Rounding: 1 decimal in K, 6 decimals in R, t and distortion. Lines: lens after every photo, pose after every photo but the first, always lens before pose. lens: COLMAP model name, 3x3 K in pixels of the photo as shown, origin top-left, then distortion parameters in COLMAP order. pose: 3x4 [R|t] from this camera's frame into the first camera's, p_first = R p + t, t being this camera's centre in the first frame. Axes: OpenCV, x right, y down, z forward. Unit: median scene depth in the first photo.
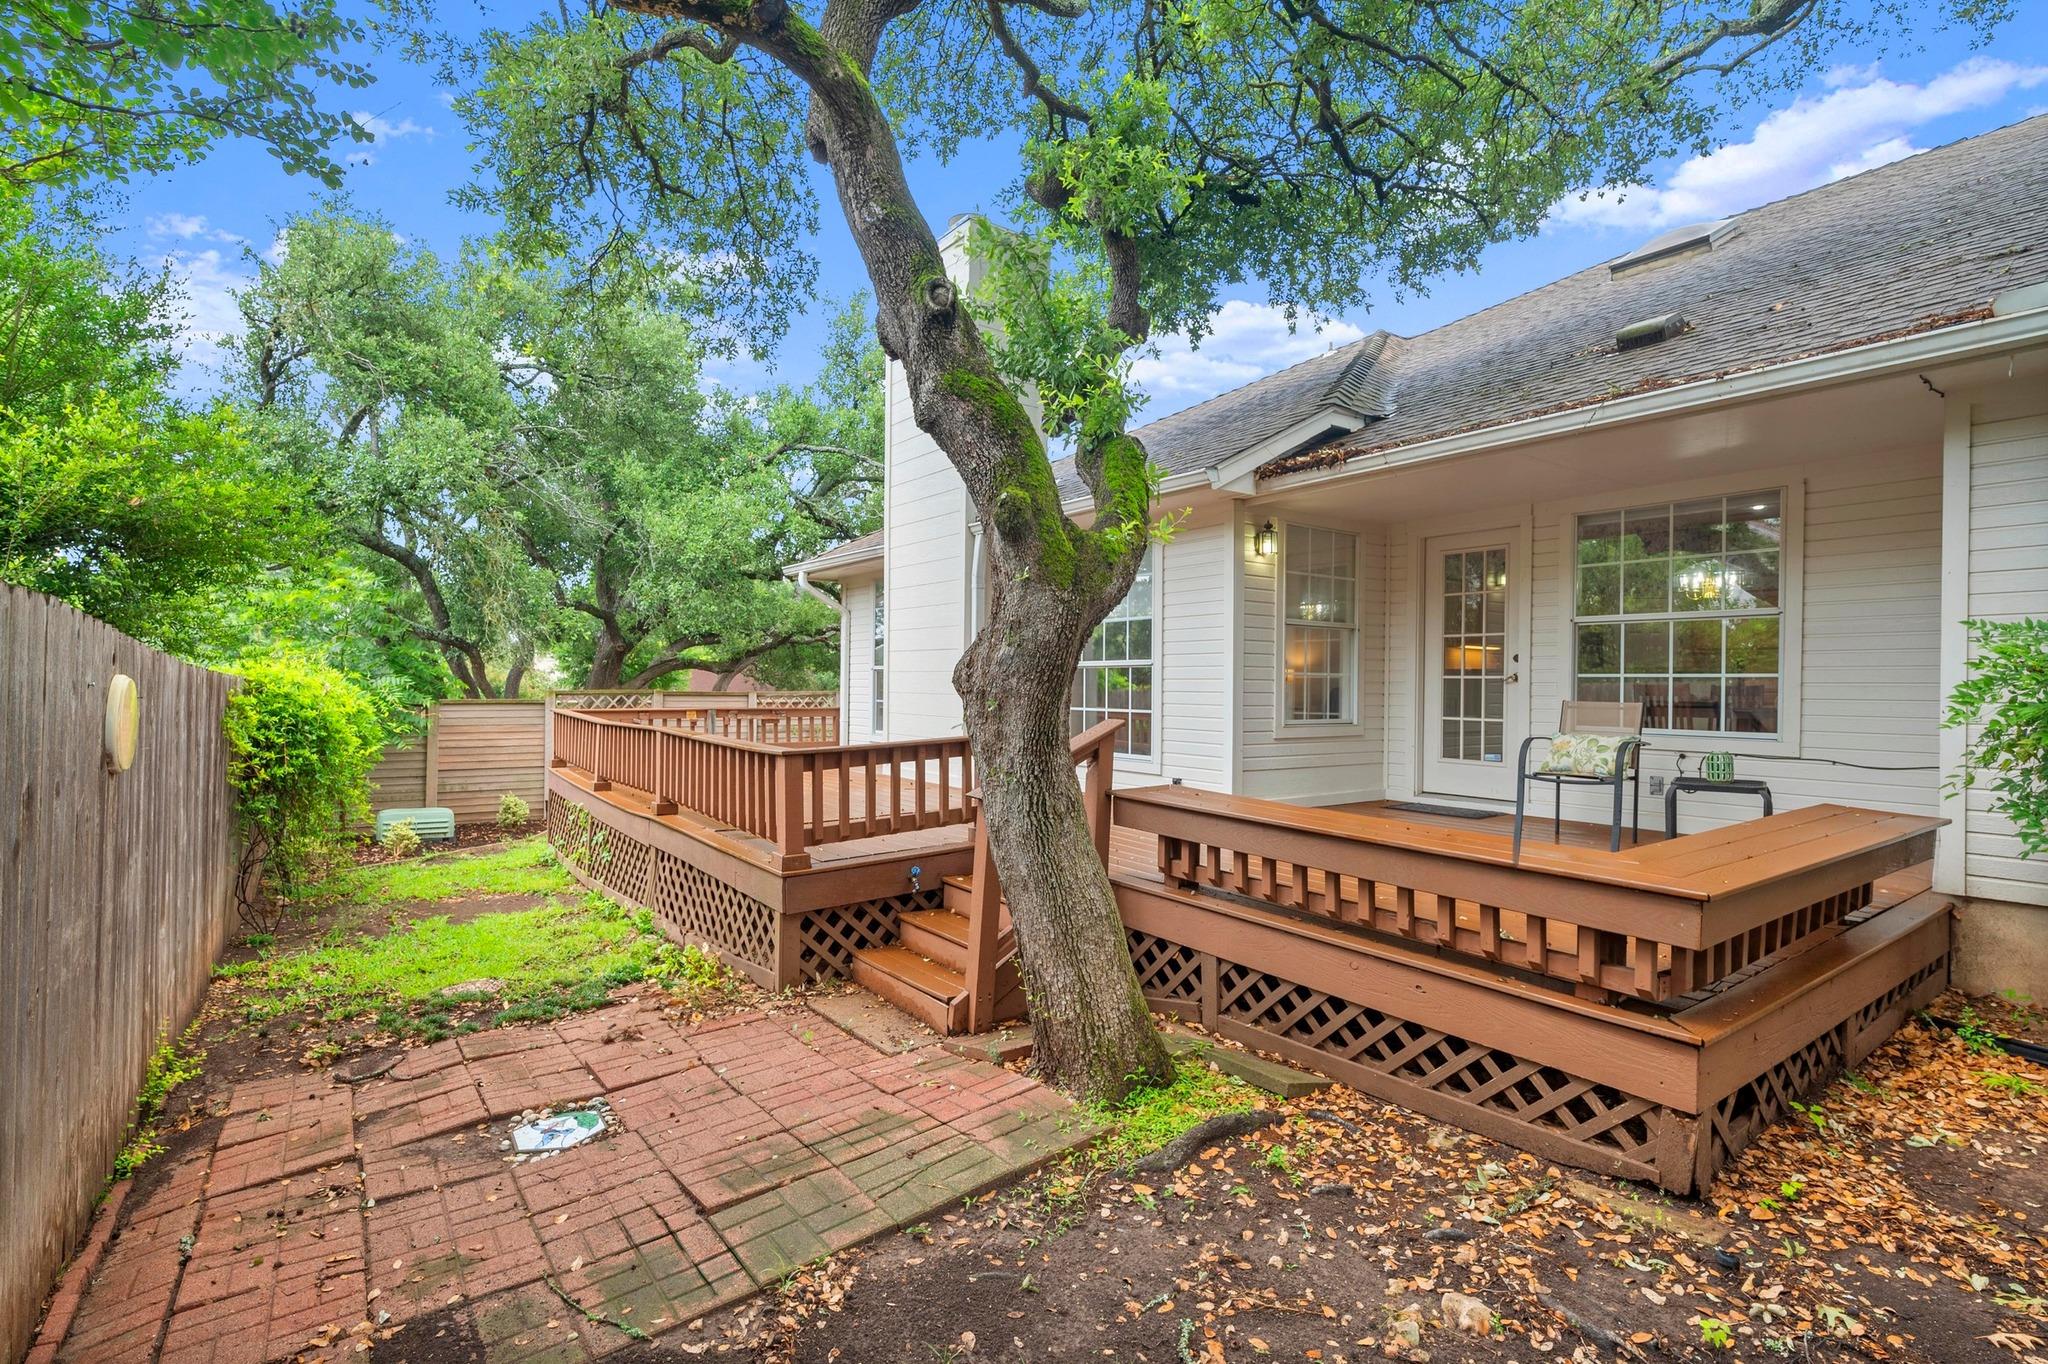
lens RADIAL K [[931.8, 0, 1012.1], [0, 931.8, 681.1], [0, 0, 1]] dist [0.001019, 0.000610]
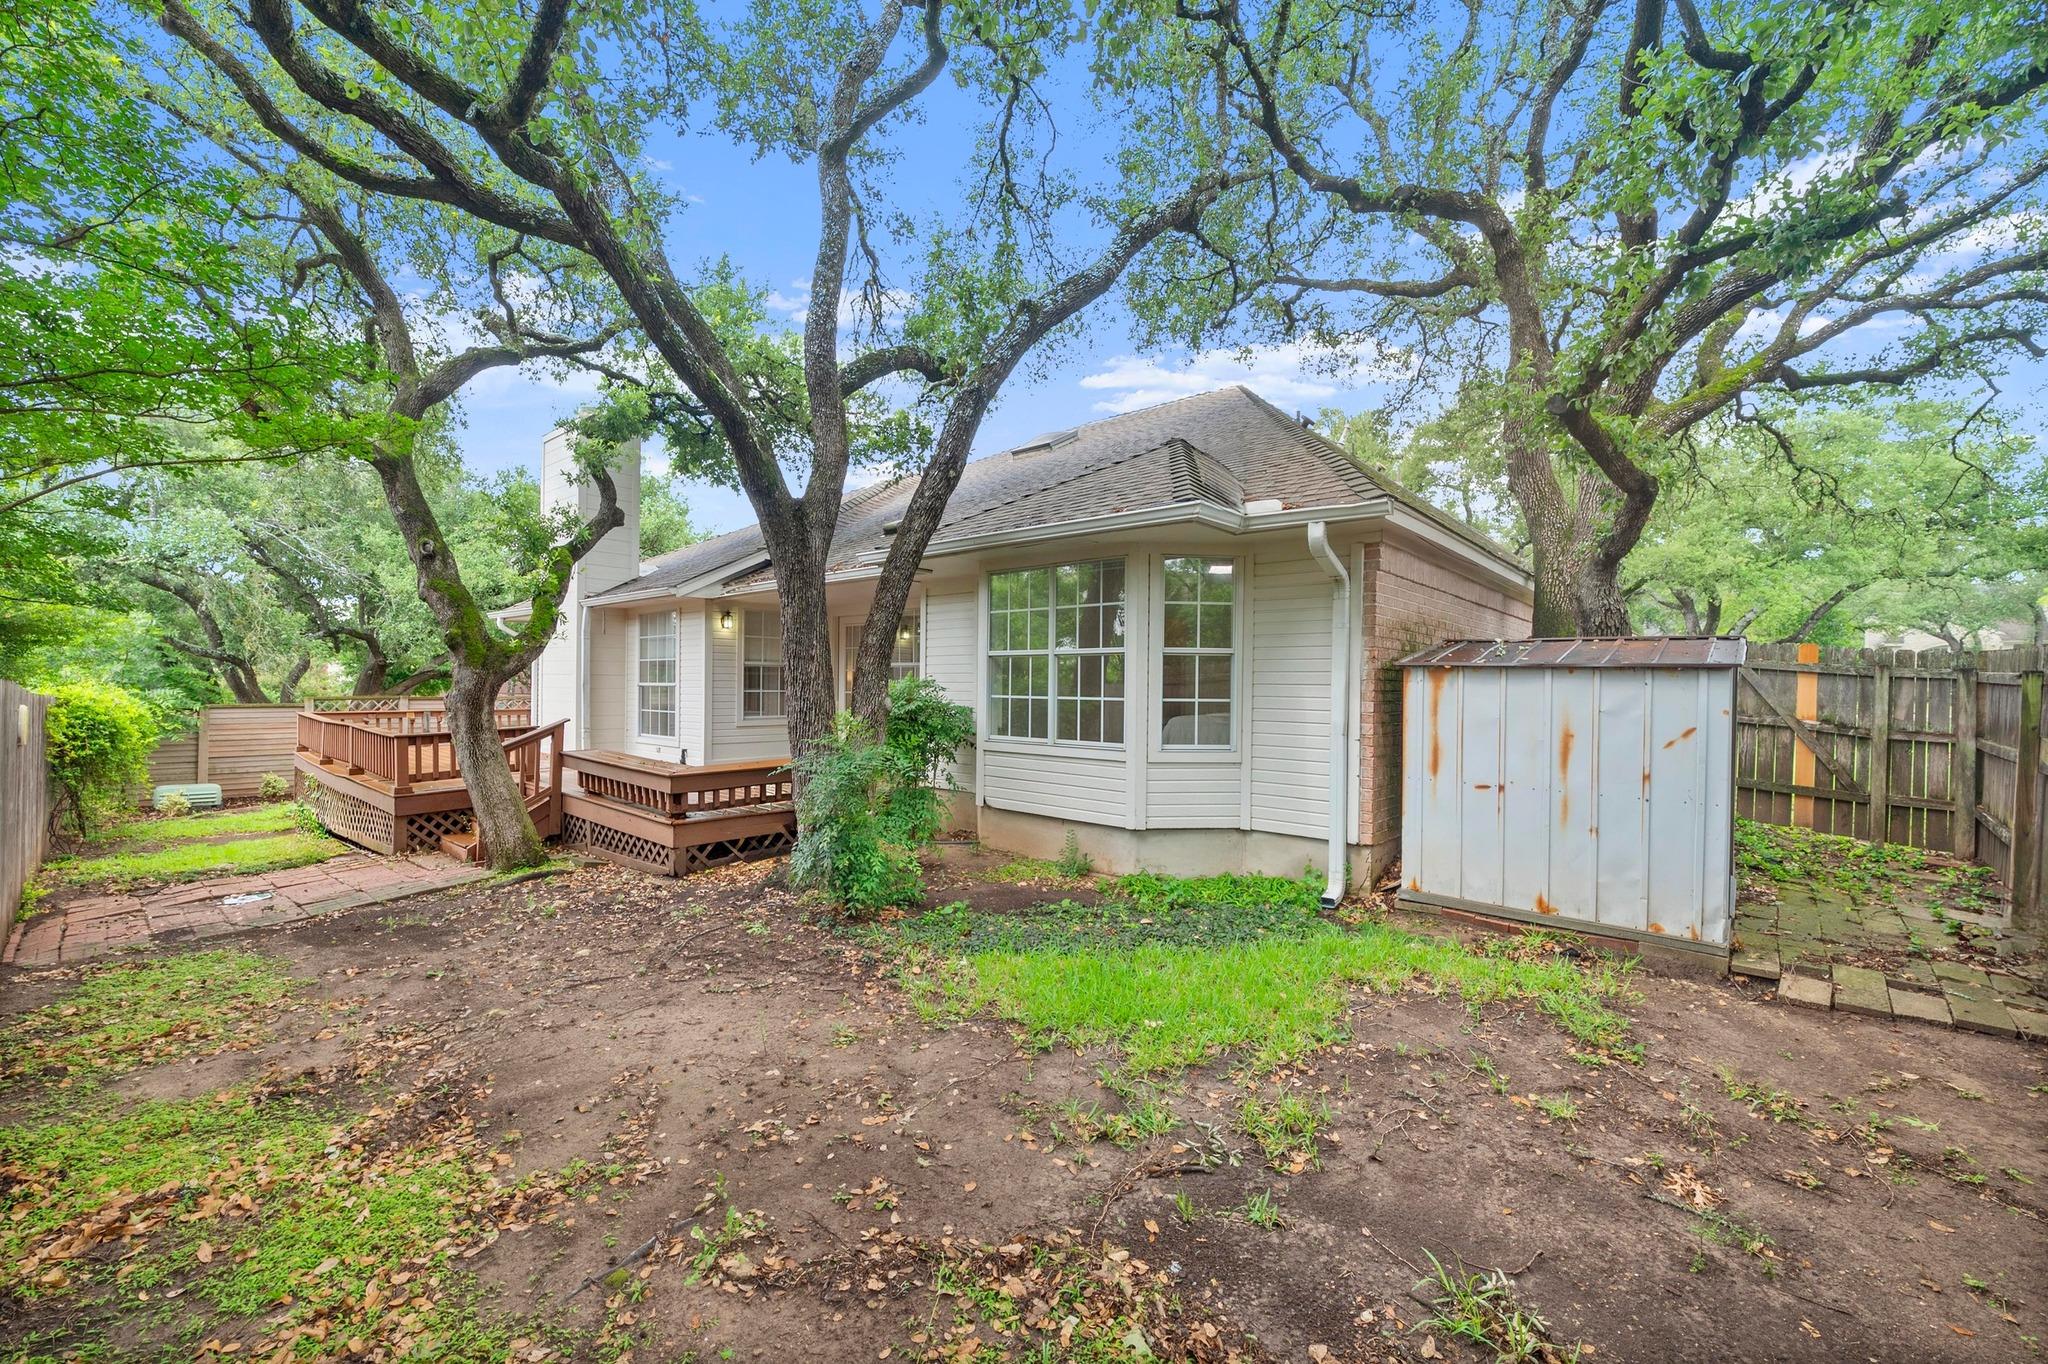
lens RADIAL K [[817.5, 0, 1032.9], [0, 817.5, 682.9], [0, 0, 1]] dist [-0.008004, 0.001100]
pose [[0.974526, -0.000403, 0.224276, 0.501147], [-0.000950, 0.999982, 0.005925, -0.035721], [-0.224274, -0.005987, 0.974508, -0.728551]]
